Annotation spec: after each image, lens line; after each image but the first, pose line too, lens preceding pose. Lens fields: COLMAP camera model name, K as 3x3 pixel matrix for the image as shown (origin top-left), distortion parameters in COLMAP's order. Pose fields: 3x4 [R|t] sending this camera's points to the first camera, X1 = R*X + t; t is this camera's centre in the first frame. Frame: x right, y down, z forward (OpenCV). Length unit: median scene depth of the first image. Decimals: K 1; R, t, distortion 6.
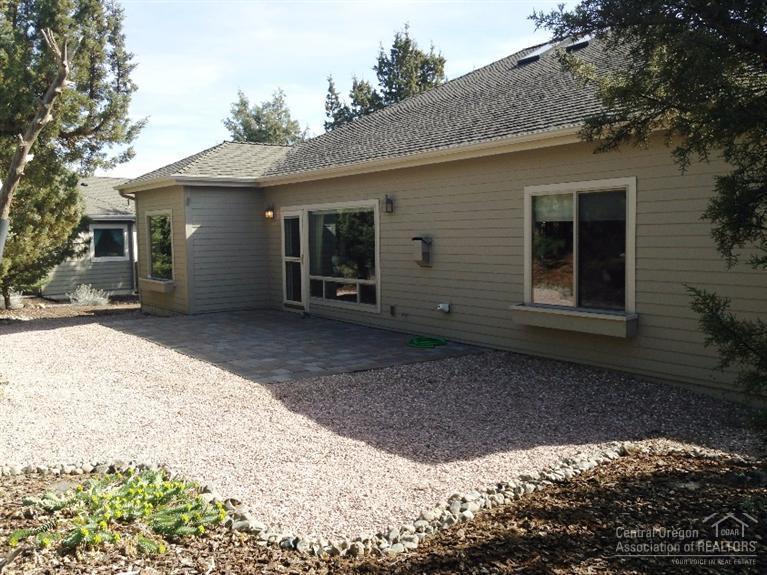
lens RADIAL K [[704.7, 0, 383.5], [0, 704.7, 287.5], [0, 0, 1]] dist [0.090607, -0.154573]
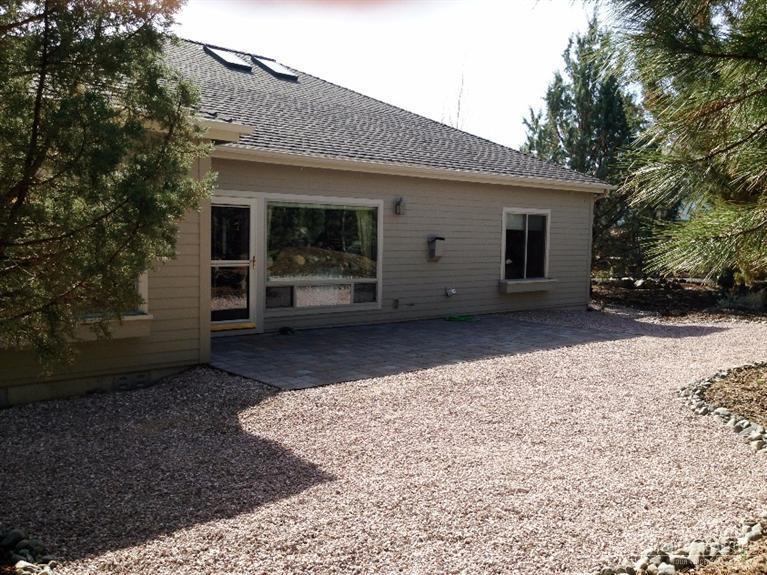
lens RADIAL K [[704.7, 0, 383.5], [0, 704.7, 287.5], [0, 0, 1]] dist [0.090607, -0.154573]
pose [[-0.081366, -0.027168, 0.996314, -0.917928], [0.087550, 0.995569, 0.034298, -0.026848], [-0.992832, 0.090018, -0.078627, 0.944935]]
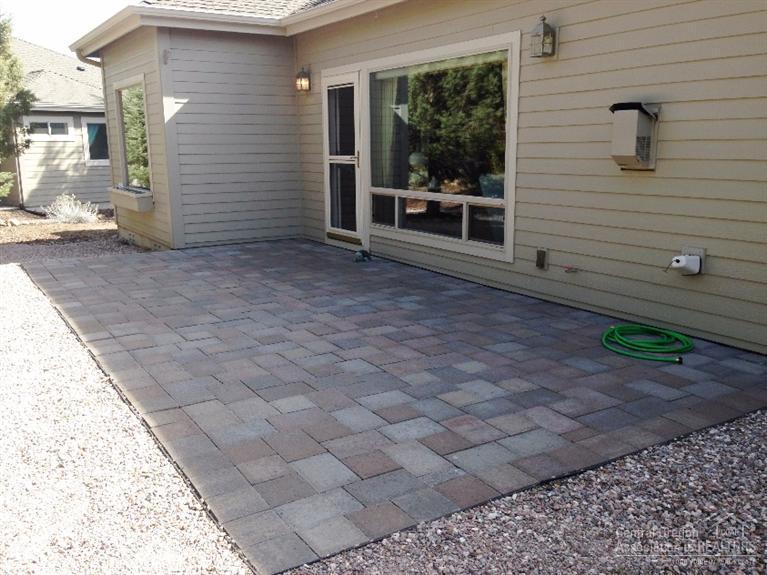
lens RADIAL K [[704.7, 0, 383.5], [0, 704.7, 287.5], [0, 0, 1]] dist [0.090607, -0.154573]
pose [[0.998273, 0.019790, -0.055307, -0.061366], [-0.012813, 0.992227, 0.123782, -0.007332], [0.057327, -0.122860, 0.990767, 0.418063]]
